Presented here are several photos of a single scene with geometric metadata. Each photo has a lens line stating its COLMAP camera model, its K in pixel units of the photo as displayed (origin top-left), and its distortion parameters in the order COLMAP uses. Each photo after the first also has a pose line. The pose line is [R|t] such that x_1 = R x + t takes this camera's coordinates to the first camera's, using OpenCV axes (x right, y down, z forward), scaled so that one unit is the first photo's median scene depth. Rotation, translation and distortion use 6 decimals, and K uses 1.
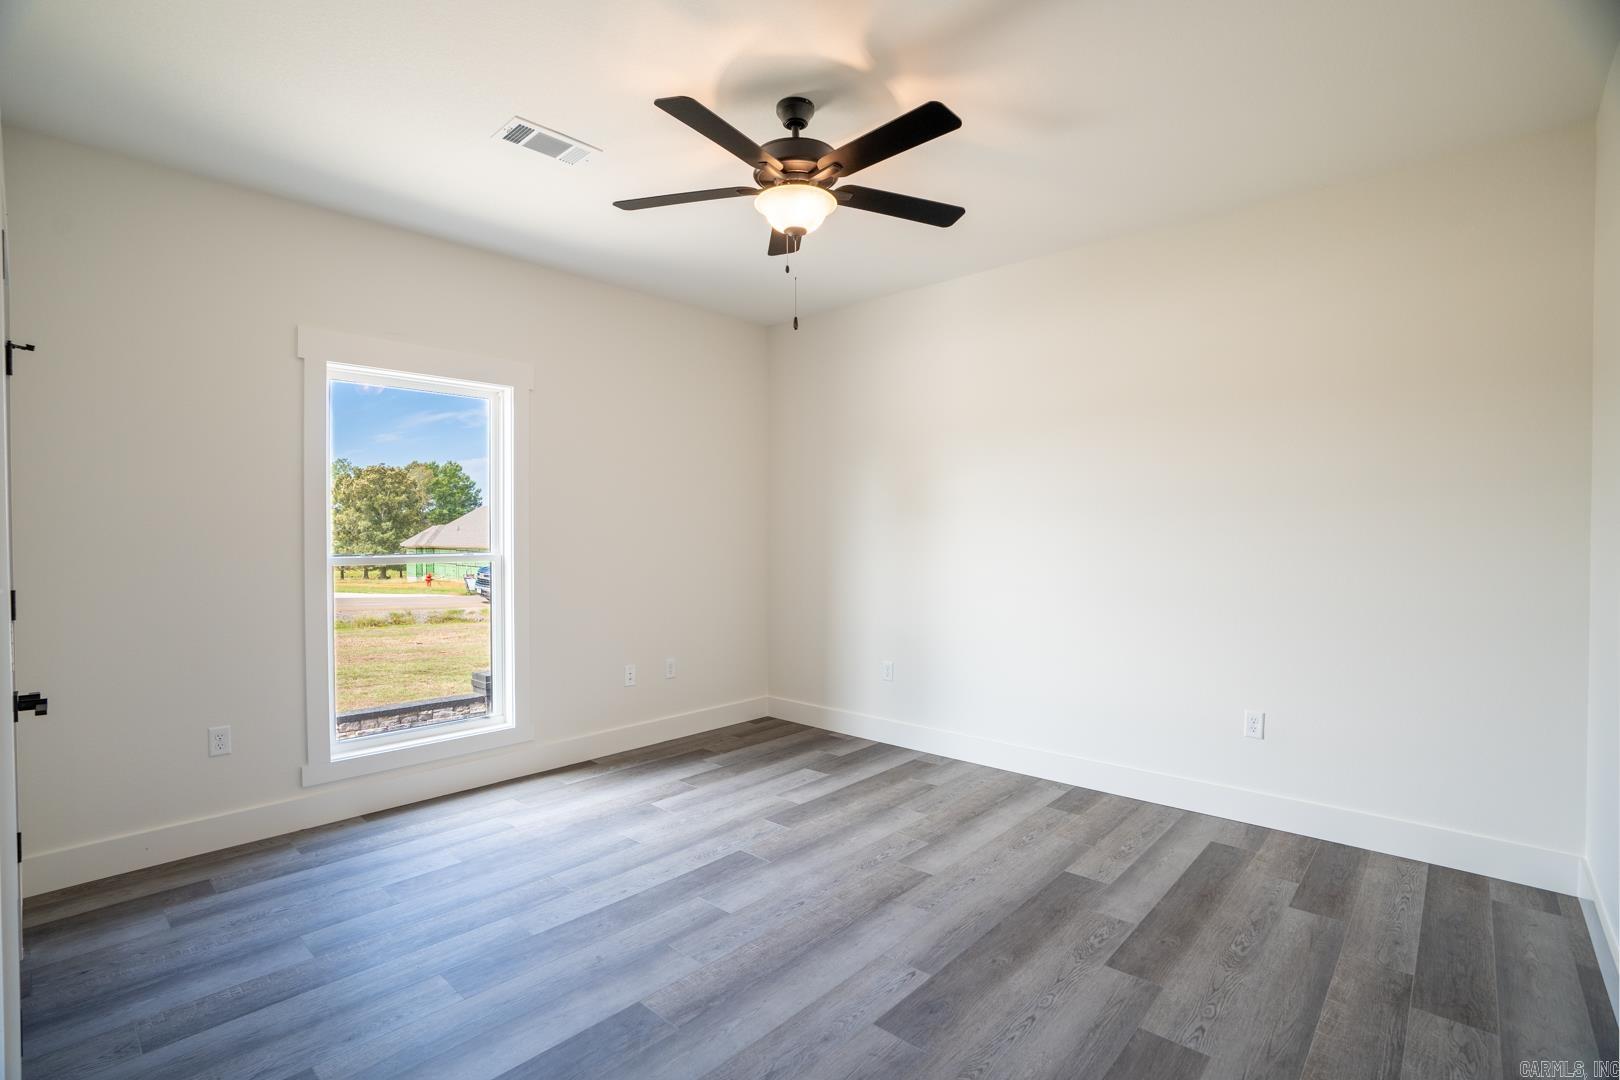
lens RADIAL K [[734.2, 0, 803.4], [0, 734.2, 542.7], [0, 0, 1]] dist [-0.010449, 0.003917]
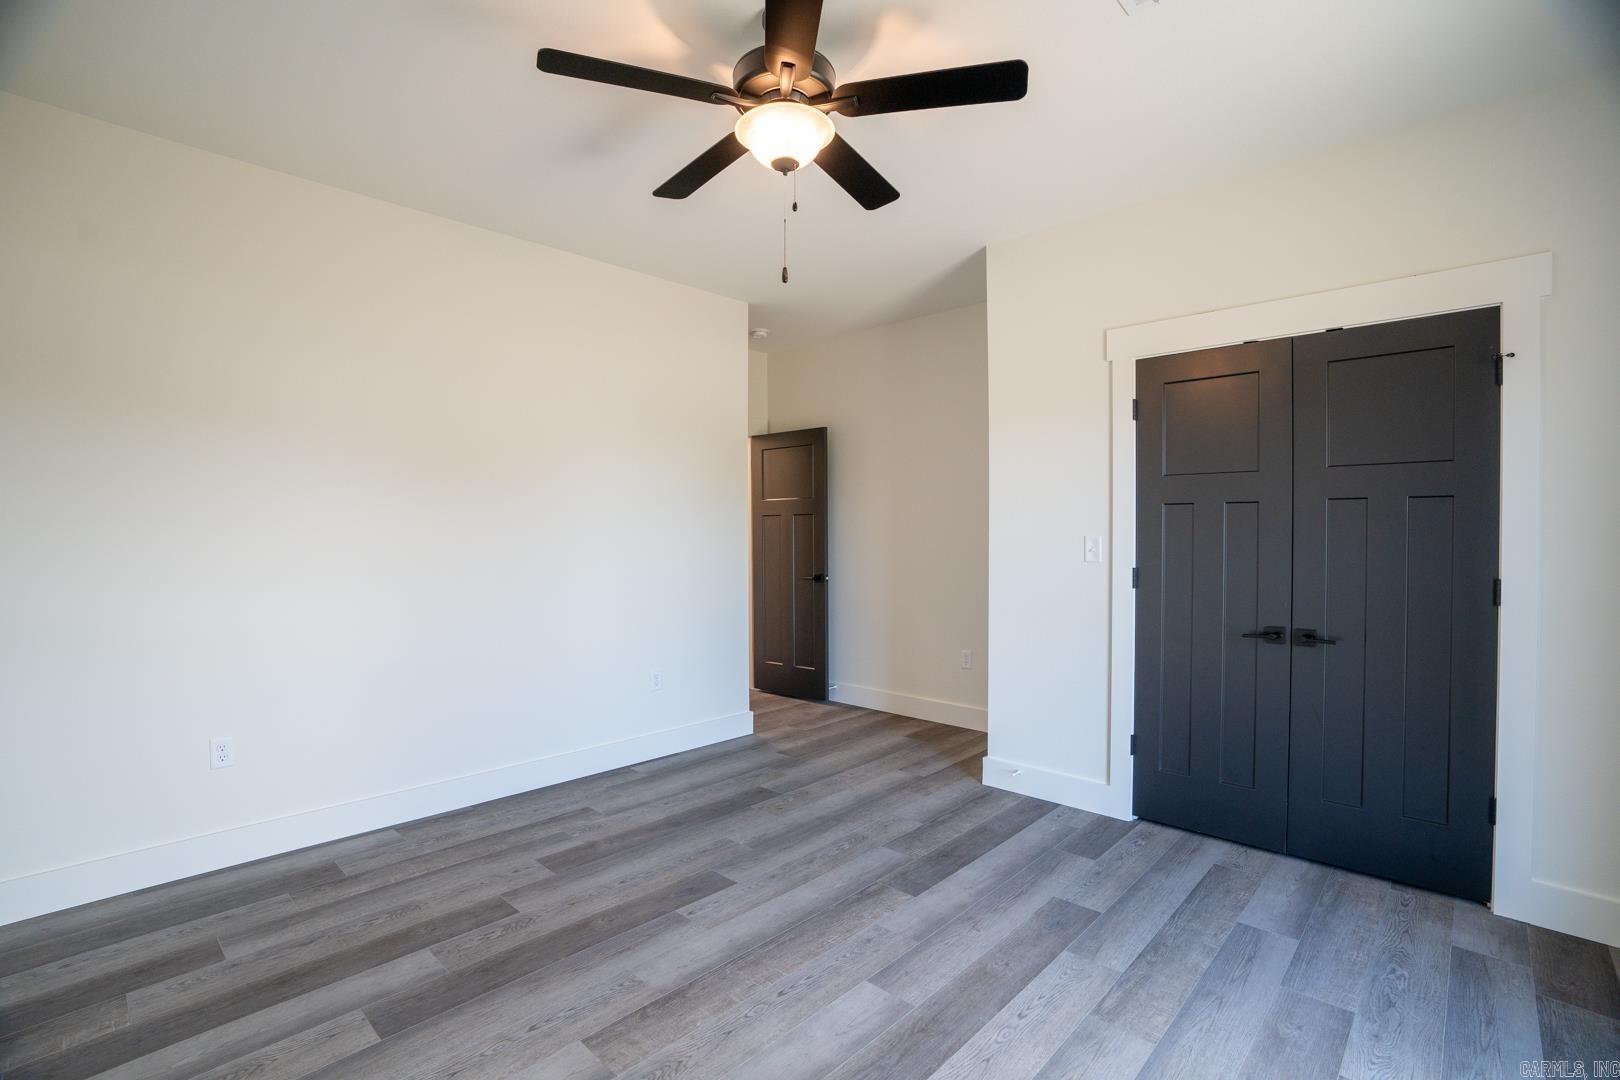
lens RADIAL K [[734.2, 0, 803.4], [0, 734.2, 542.7], [0, 0, 1]] dist [-0.010449, 0.003917]
pose [[-0.999792, 0.004449, 0.019888, -0.048581], [0.004970, 0.999644, 0.026199, -0.020625], [-0.019764, 0.026292, -0.999459, 1.926184]]
